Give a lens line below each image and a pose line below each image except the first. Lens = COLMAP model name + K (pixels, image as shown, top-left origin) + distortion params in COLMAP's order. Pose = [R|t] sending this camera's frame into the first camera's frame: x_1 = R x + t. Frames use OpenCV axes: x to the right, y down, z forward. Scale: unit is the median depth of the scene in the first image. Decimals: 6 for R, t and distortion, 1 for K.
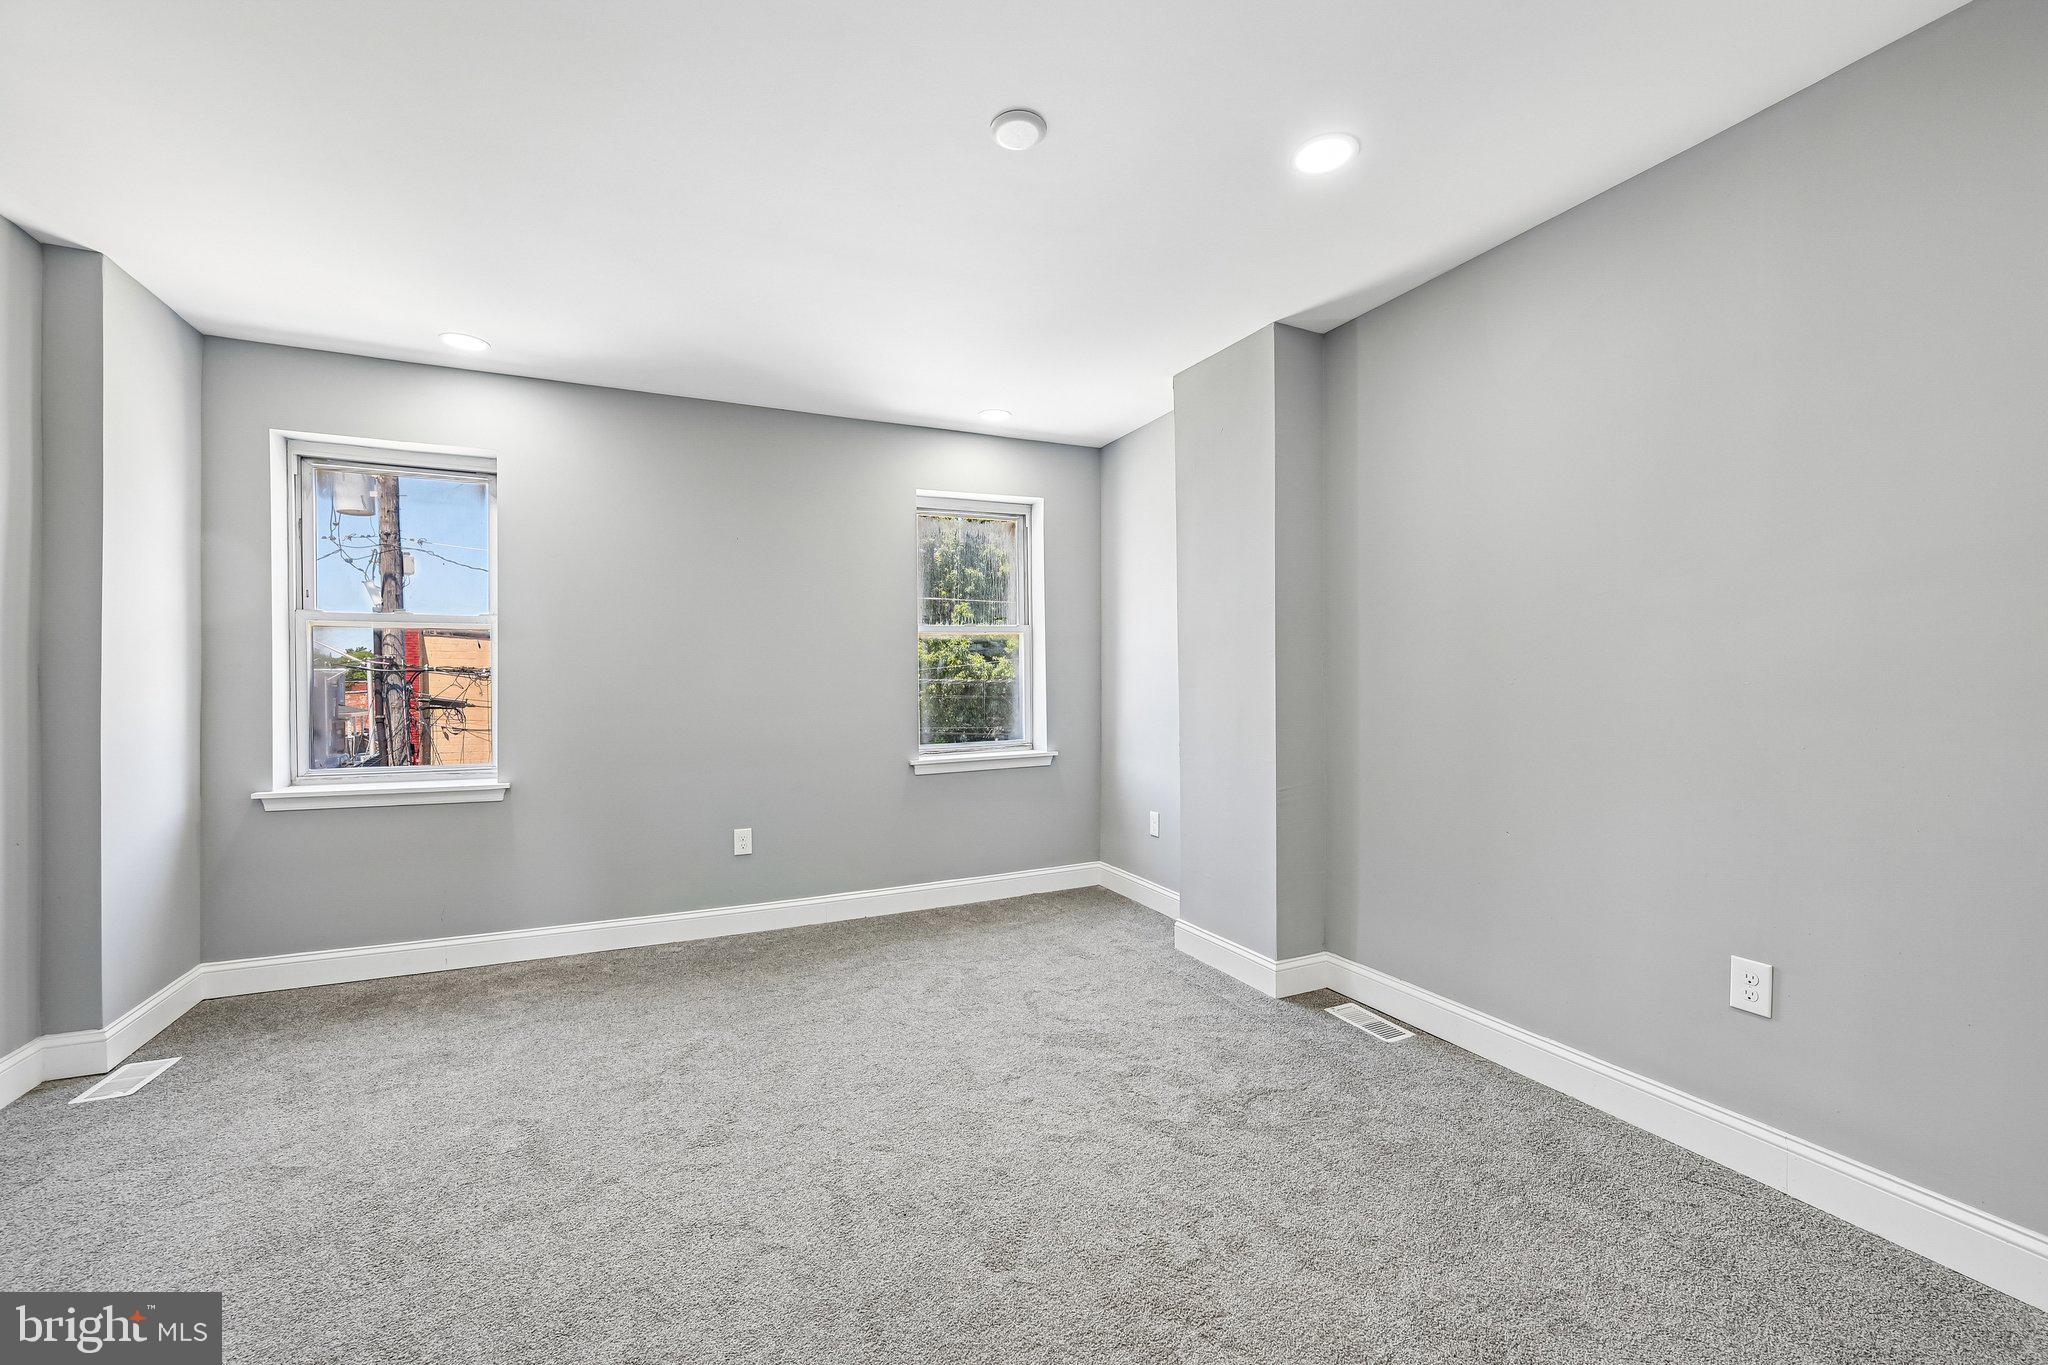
lens RADIAL K [[819.6, 0, 1025.3], [0, 819.6, 682.8], [0, 0, 1]] dist [-0.000452, -0.000522]
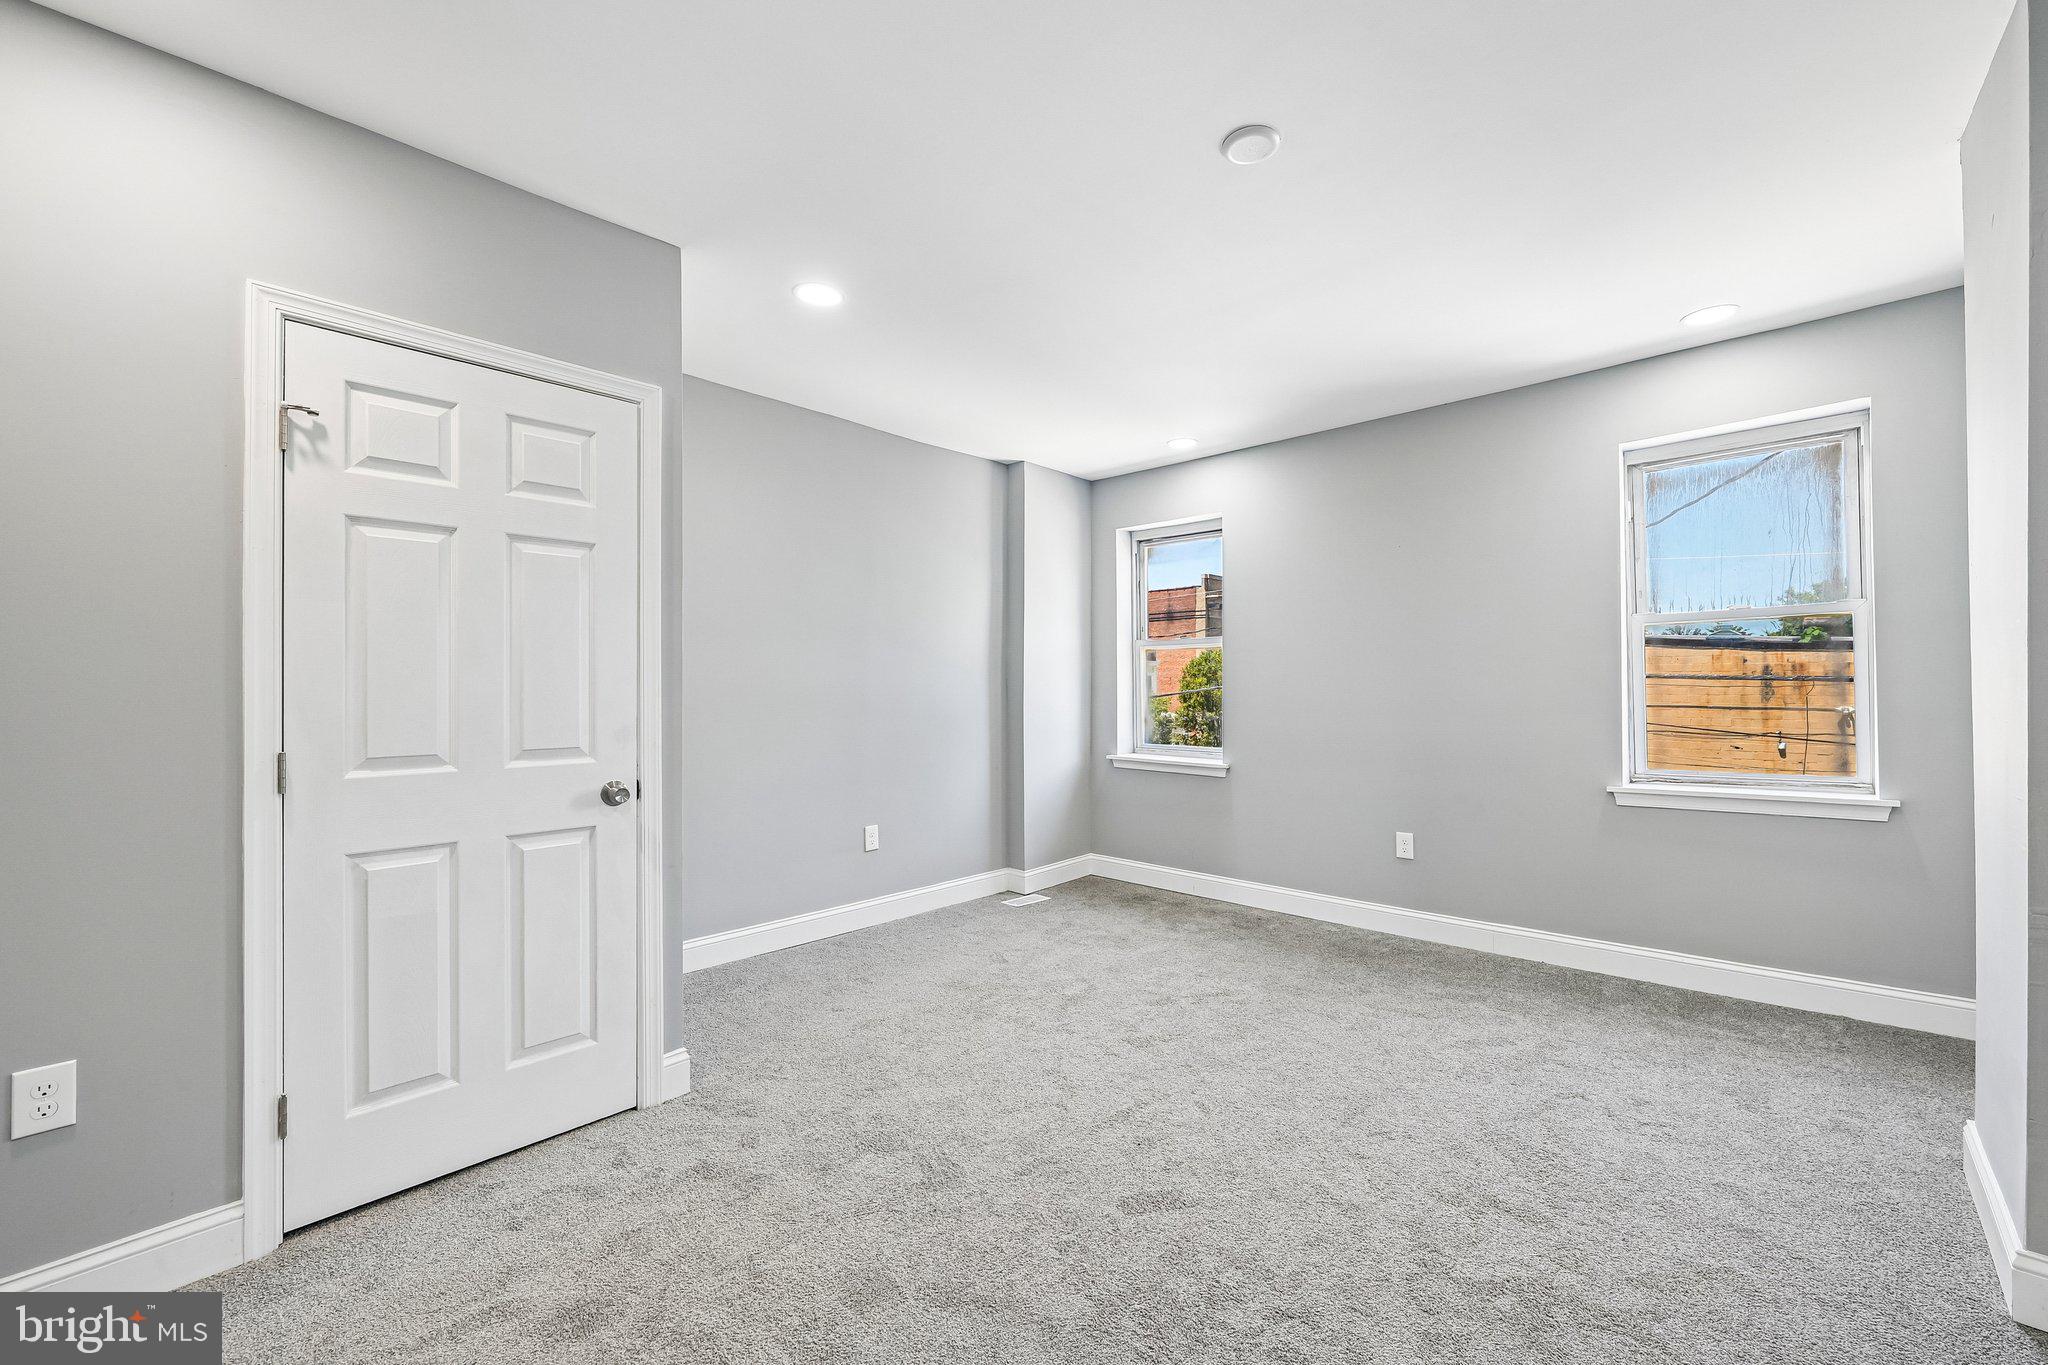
lens RADIAL K [[819.6, 0, 1030.9], [0, 819.6, 680.0], [0, 0, 1]] dist [-0.000452, -0.000522]
pose [[0.386388, -0.005092, -0.922322, 0.498500], [0.001709, 0.999987, -0.004805, -0.007002], [0.922335, 0.000281, 0.386392, 0.226679]]
